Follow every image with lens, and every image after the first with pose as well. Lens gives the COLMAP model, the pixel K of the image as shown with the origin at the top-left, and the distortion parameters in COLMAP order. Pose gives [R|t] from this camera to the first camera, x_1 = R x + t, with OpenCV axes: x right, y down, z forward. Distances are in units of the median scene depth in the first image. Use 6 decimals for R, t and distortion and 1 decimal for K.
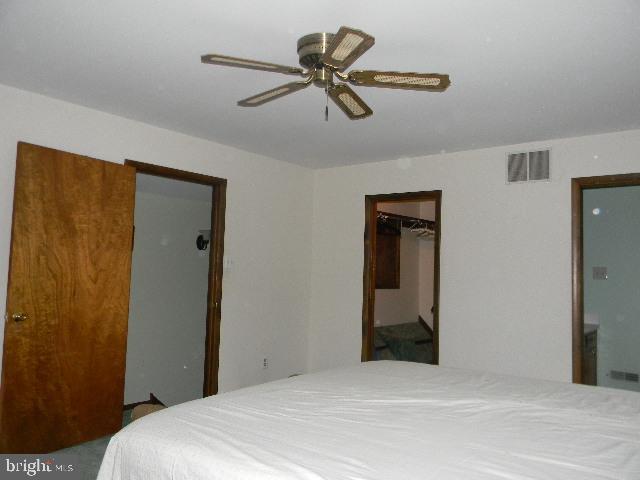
lens RADIAL K [[522.2, 0, 320.0], [0, 522.2, 240.1], [0, 0, 1]] dist [0.013344, -0.024688]
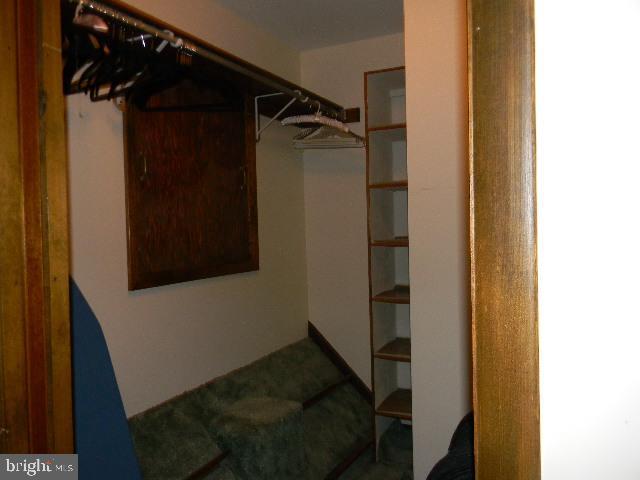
lens RADIAL K [[522.2, 0, 319.9], [0, 522.2, 239.0], [0, 0, 1]] dist [0.013344, -0.024688]
pose [[0.971324, -0.060694, 0.229882, 0.108166], [0.038716, 0.994340, 0.098940, 0.031815], [-0.234586, -0.087202, 0.968176, 0.609855]]
